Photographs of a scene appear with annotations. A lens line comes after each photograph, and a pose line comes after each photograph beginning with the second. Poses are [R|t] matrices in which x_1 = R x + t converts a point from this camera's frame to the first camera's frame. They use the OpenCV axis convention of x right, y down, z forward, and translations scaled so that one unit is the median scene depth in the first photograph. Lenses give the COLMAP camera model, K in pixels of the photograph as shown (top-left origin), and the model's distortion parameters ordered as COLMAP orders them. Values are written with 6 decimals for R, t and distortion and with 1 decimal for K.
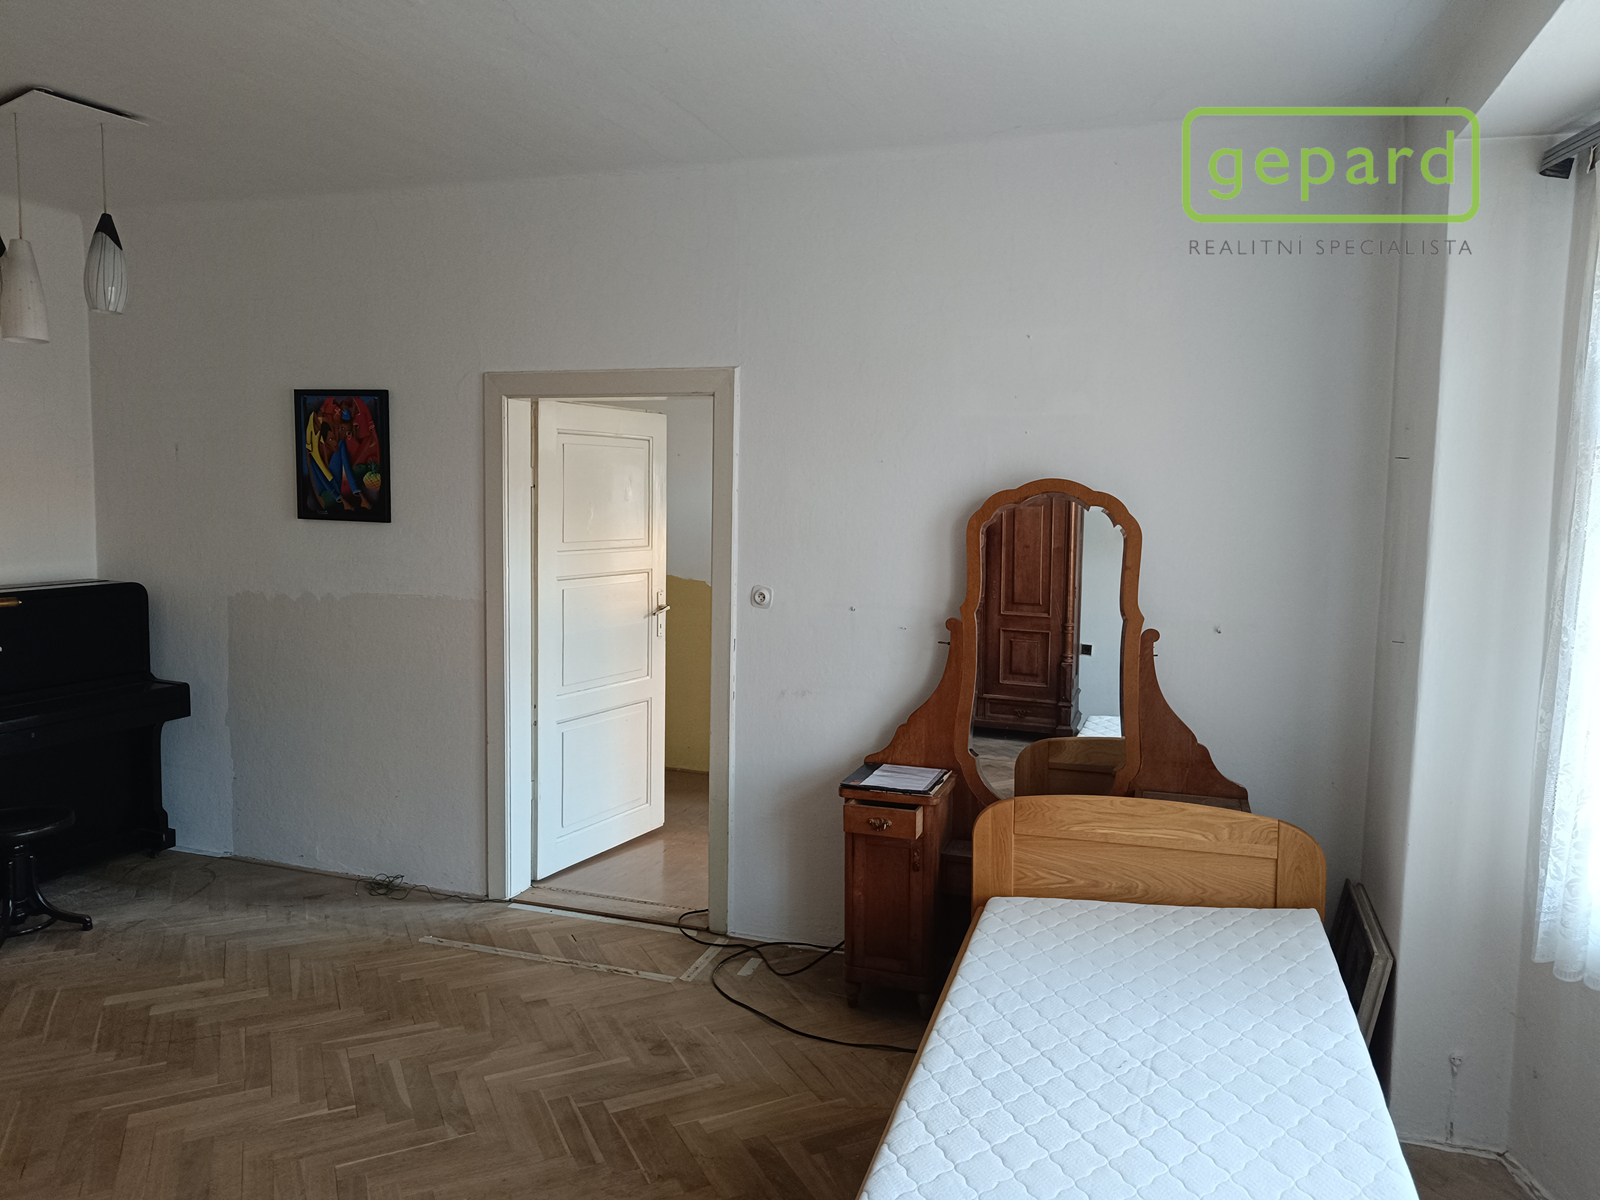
lens RADIAL K [[1105.0, 0, 799.5], [0, 1105.0, 588.4], [0, 0, 1]] dist [0.022115, -0.023142]
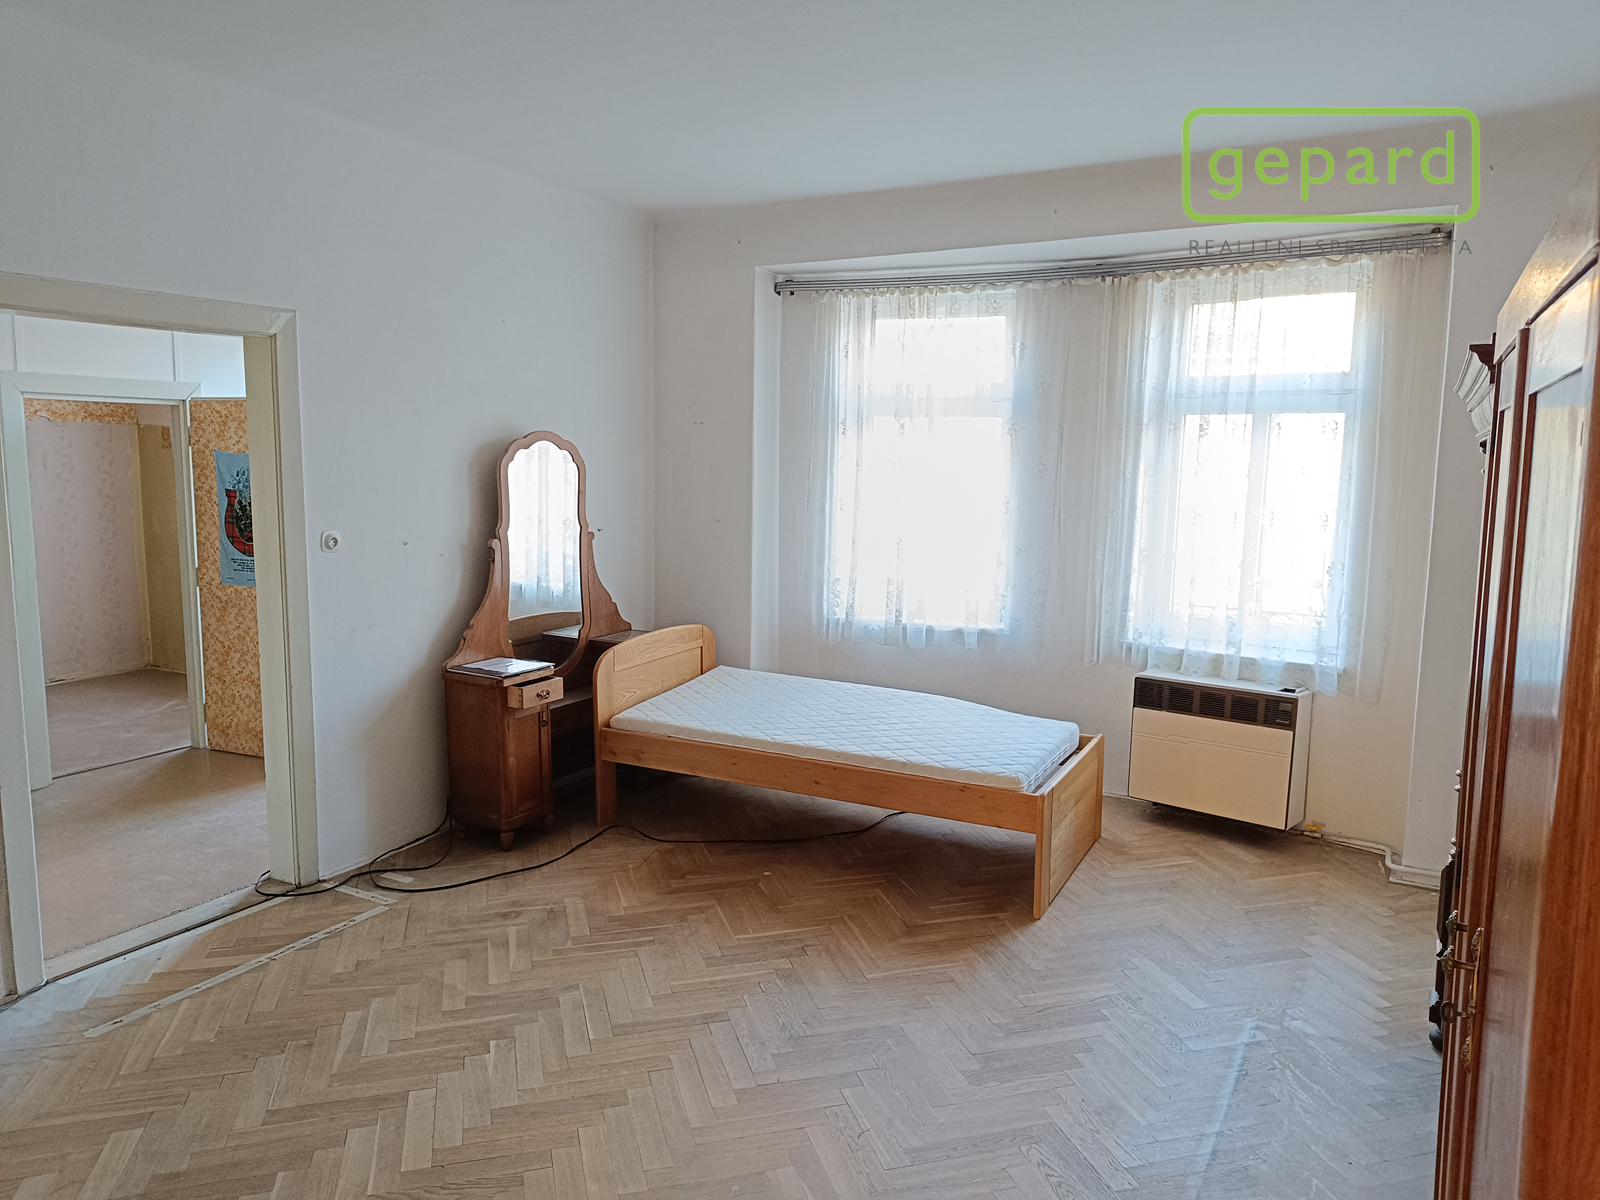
lens RADIAL K [[1105.0, 0, 805.0], [0, 1105.0, 602.2], [0, 0, 1]] dist [0.022115, -0.023142]
pose [[0.168151, -0.137083, 0.976183, -1.142851], [0.080406, 0.988891, 0.125017, -0.034783], [-0.982476, 0.057470, 0.177306, 0.449155]]
